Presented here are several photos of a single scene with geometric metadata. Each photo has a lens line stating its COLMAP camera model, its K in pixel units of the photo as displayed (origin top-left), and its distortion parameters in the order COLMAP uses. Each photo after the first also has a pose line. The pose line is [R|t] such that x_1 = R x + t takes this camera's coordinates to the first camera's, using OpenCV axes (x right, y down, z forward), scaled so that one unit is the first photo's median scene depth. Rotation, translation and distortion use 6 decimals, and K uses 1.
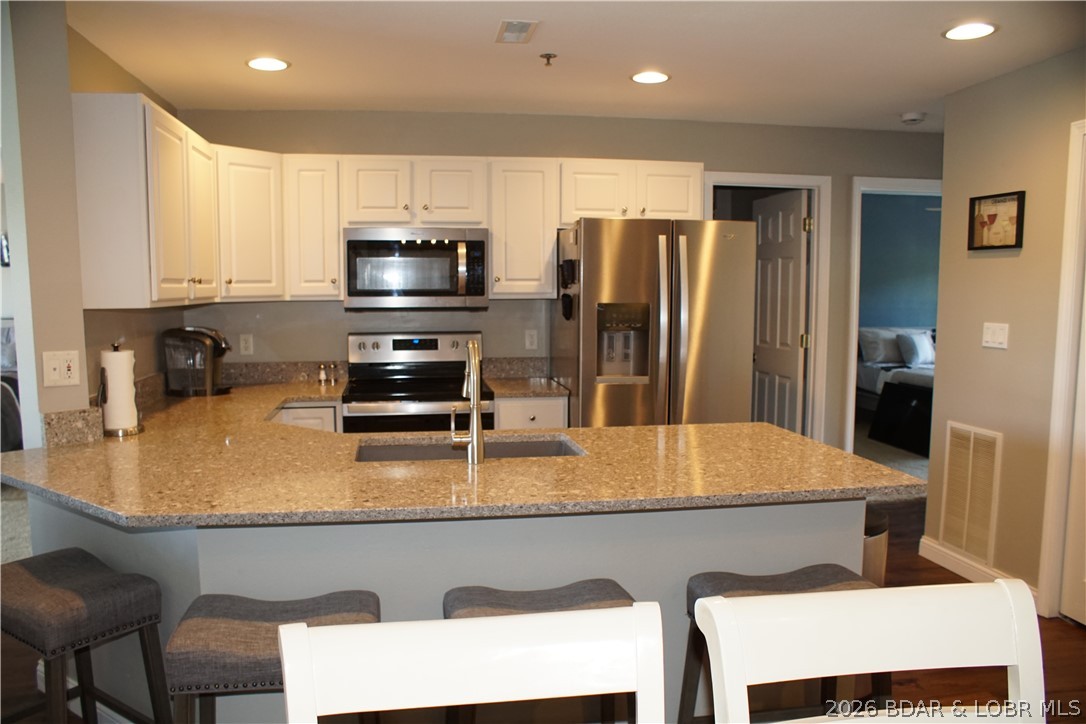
lens RADIAL K [[833.7, 0, 521.1], [0, 833.7, 384.1], [0, 0, 1]] dist [-0.164046, 0.140986]
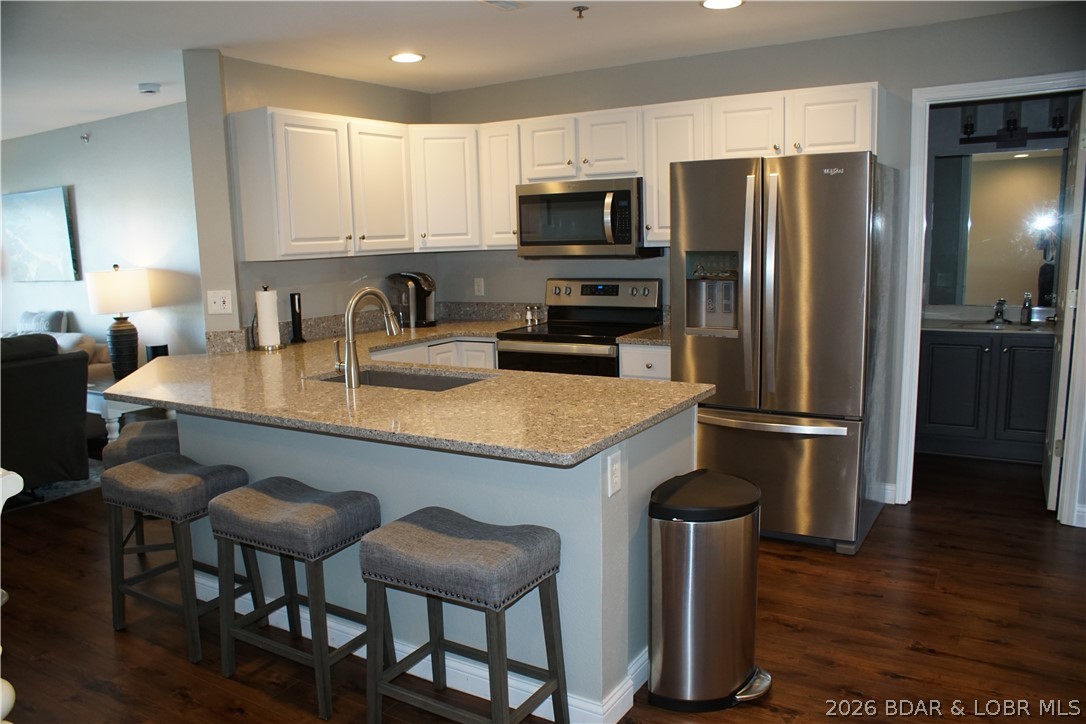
lens RADIAL K [[833.7, 0, 521.1], [0, 833.7, 384.1], [0, 0, 1]] dist [-0.164046, 0.140986]
pose [[0.753757, 0.092355, -0.650631, 0.548011], [-0.047254, 0.995130, 0.086511, -0.016566], [0.655452, -0.034463, 0.754450, 0.140221]]
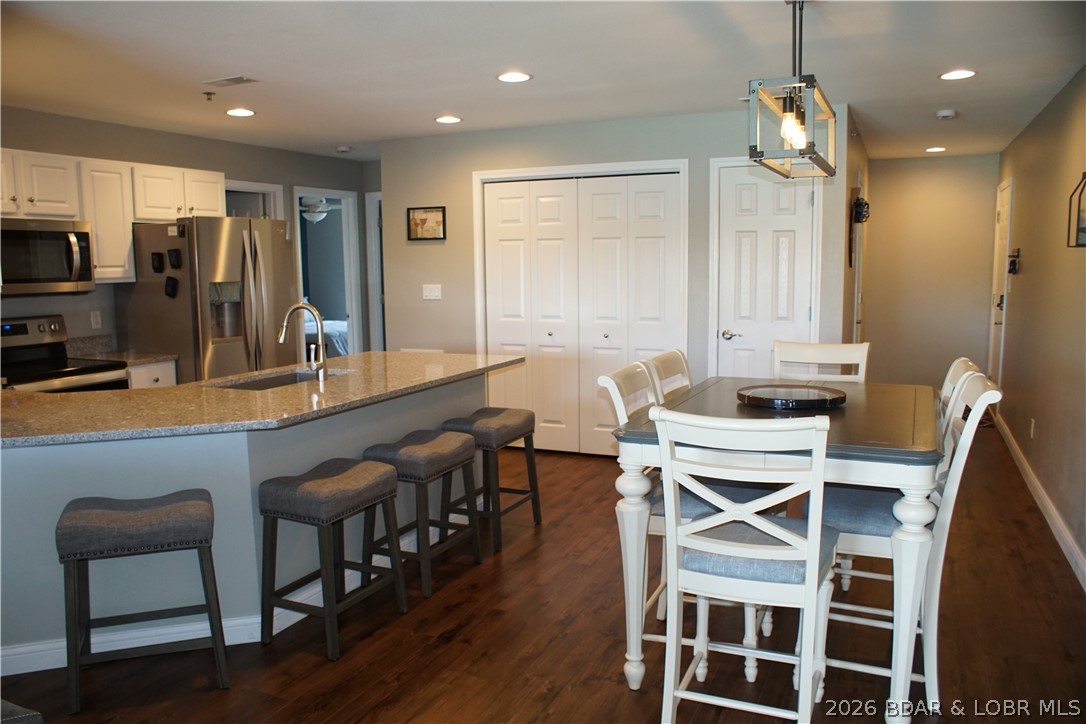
lens RADIAL K [[833.7, 0, 521.1], [0, 833.7, 384.1], [0, 0, 1]] dist [-0.164046, 0.140986]
pose [[0.557764, -0.125628, 0.820437, -0.653668], [0.109010, 0.991004, 0.077636, 0.013068], [-0.822810, 0.046134, 0.566441, -0.103294]]
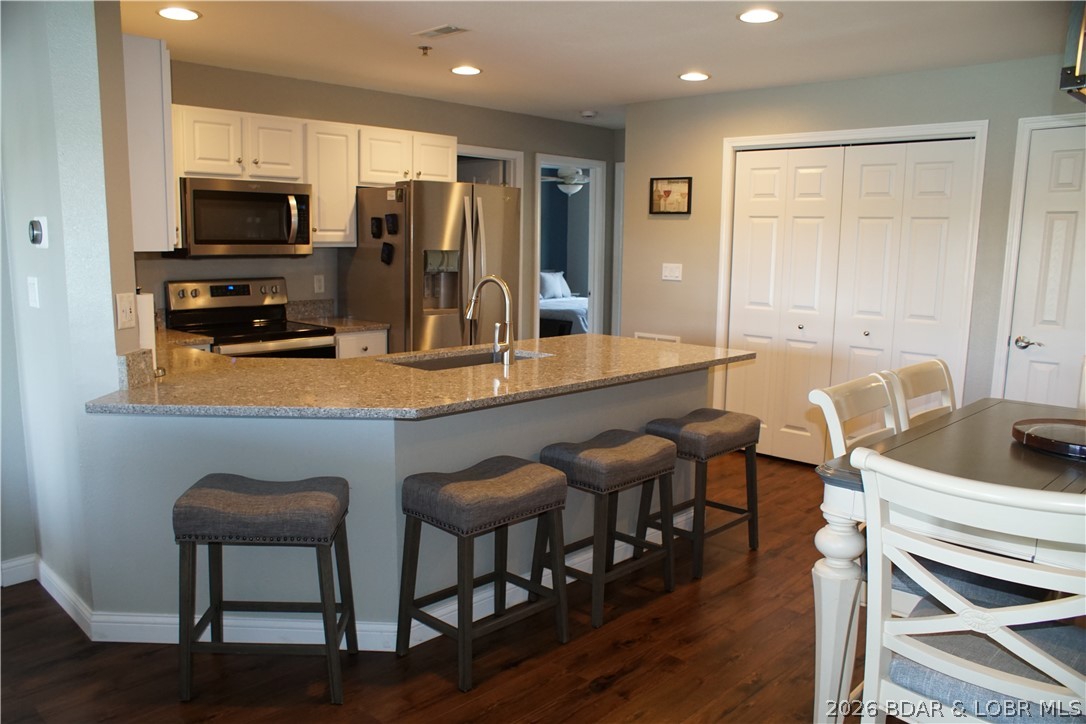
lens RADIAL K [[833.7, 0, 521.1], [0, 833.7, 384.1], [0, 0, 1]] dist [-0.164046, 0.140986]
pose [[0.800366, -0.088500, 0.592944, -0.503499], [0.054785, 0.995703, 0.074664, 0.015244], [-0.597003, -0.027274, 0.801775, -0.068352]]
